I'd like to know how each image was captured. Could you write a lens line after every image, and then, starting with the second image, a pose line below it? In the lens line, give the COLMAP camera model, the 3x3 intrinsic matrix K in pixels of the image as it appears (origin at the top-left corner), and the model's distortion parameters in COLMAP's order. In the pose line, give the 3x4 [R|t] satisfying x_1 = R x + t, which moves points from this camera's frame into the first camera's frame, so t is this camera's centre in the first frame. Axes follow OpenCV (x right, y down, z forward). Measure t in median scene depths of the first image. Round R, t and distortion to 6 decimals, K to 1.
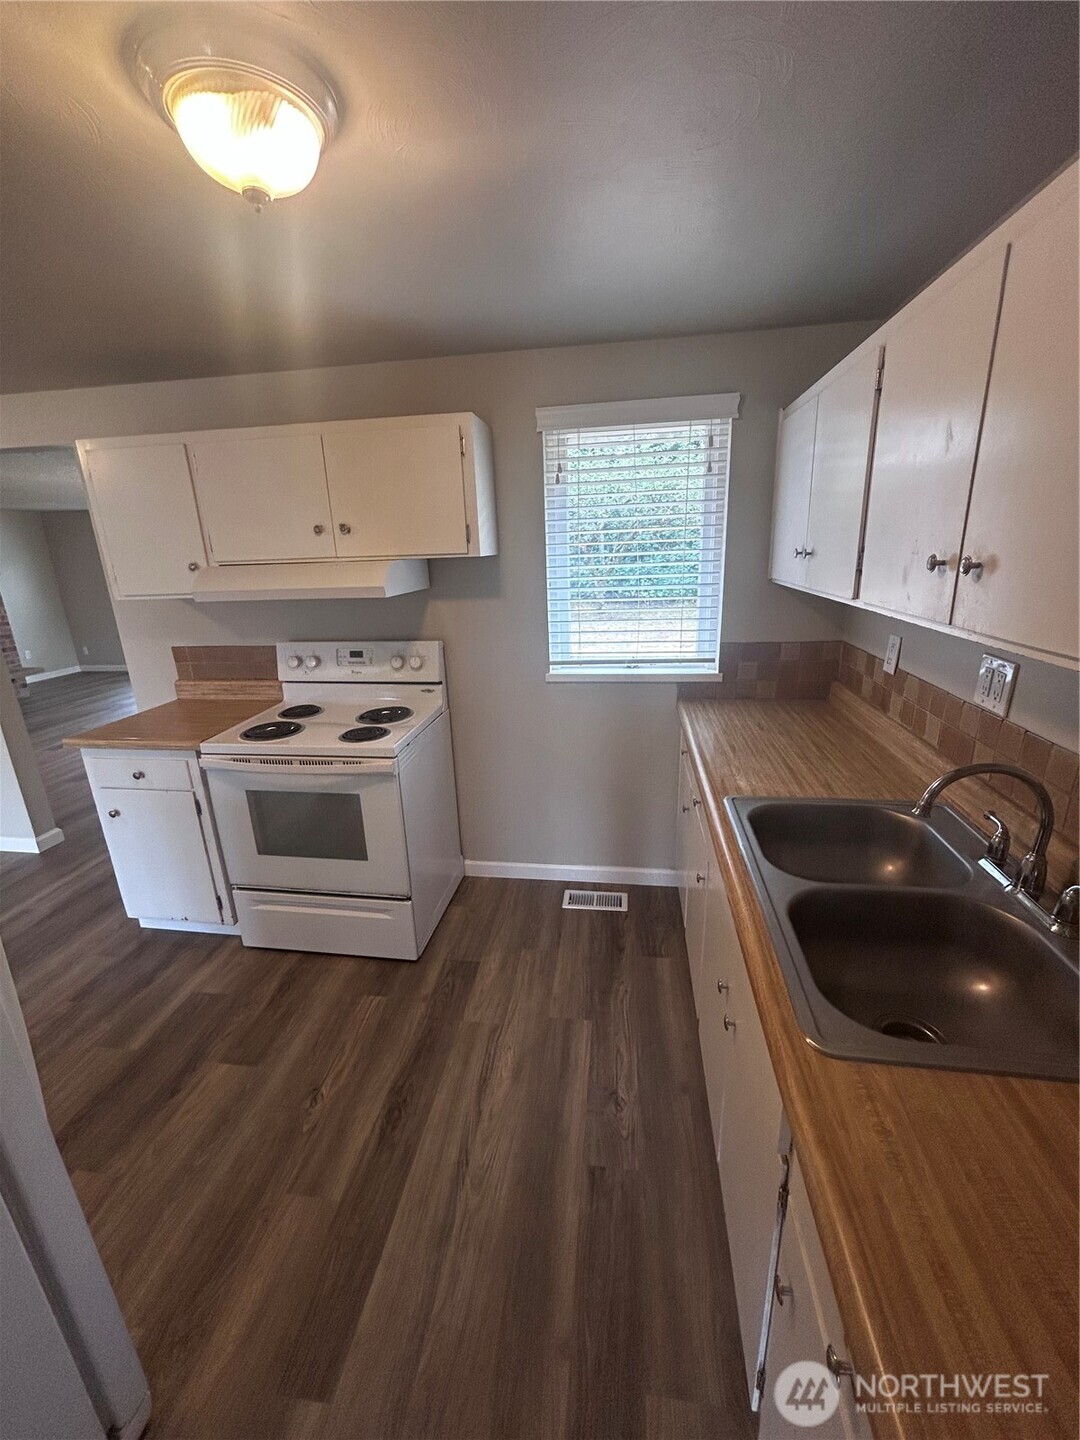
lens RADIAL K [[579.9, 0, 542.8], [0, 579.9, 719.6], [0, 0, 1]] dist [0.003017, -0.000413]
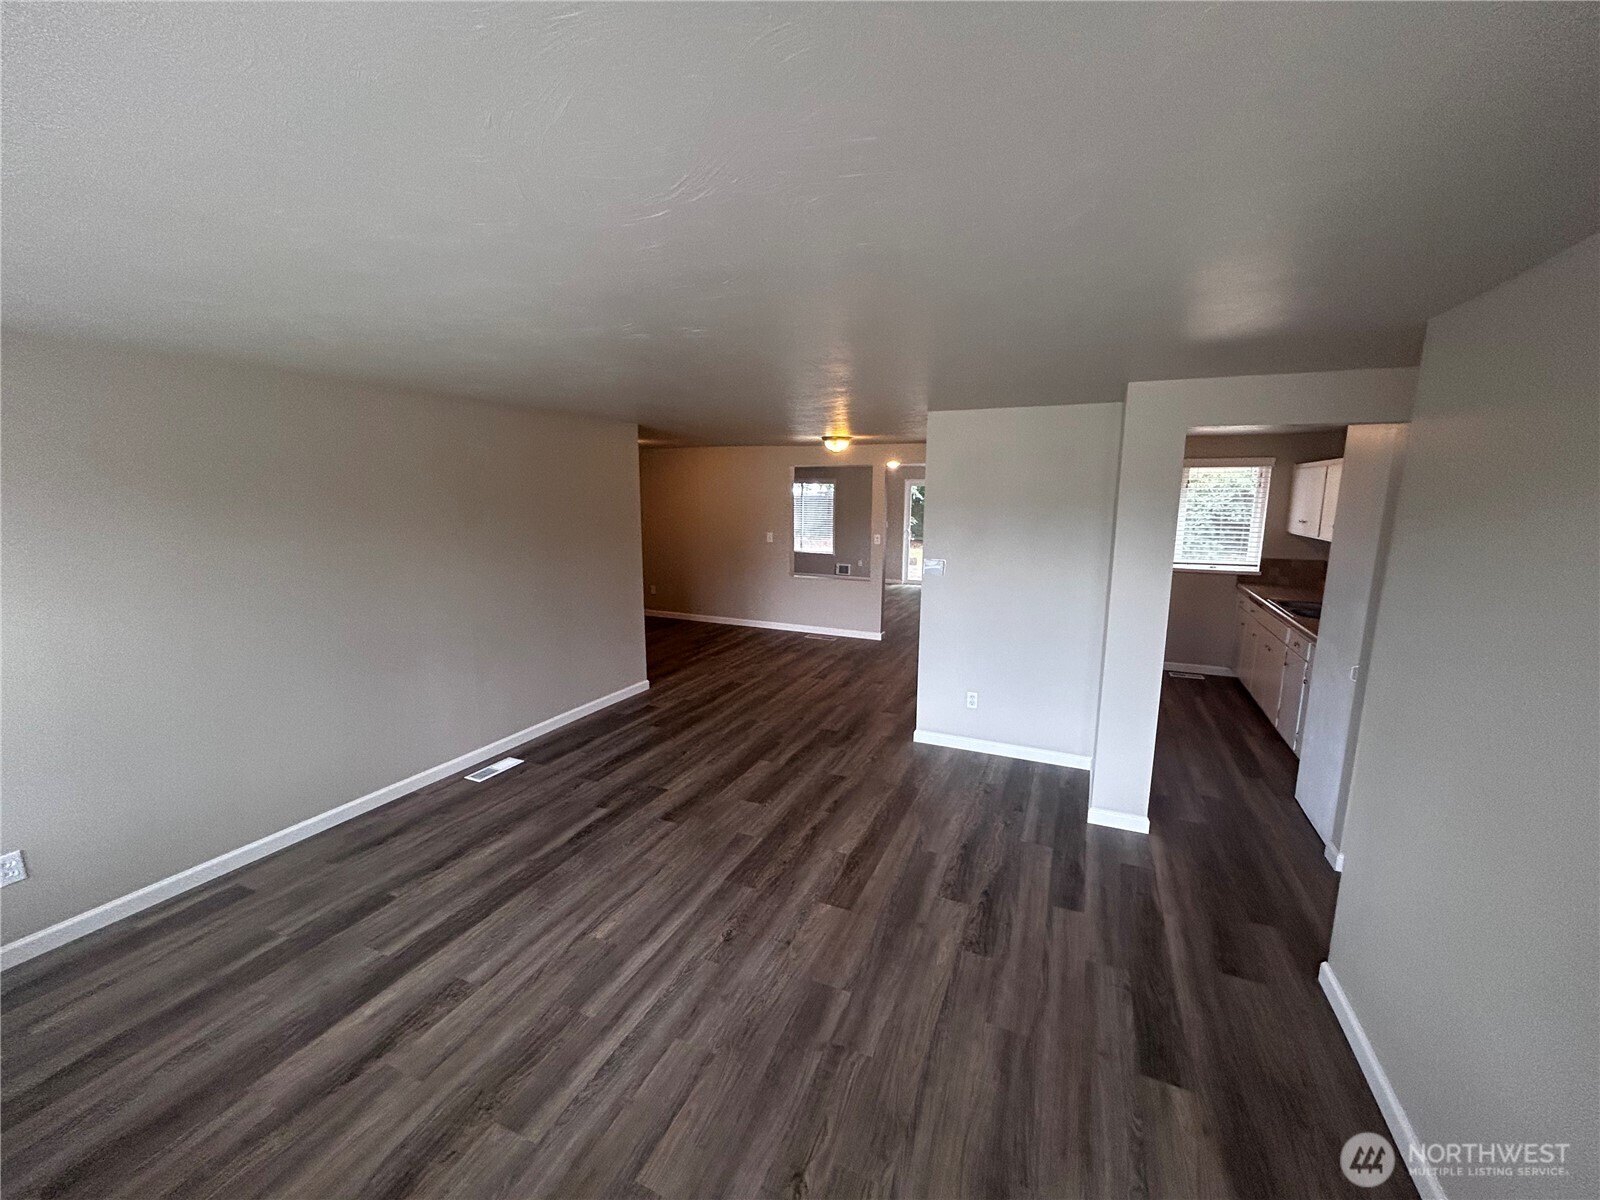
lens RADIAL K [[644.3, 0, 801.2], [0, 644.3, 599.1], [0, 0, 1]] dist [0.003017, -0.000413]
pose [[0.961228, 0.084980, -0.262334, -0.894638], [-0.117359, 0.986944, -0.110309, 0.618748], [0.249535, 0.136819, 0.958652, -2.213986]]
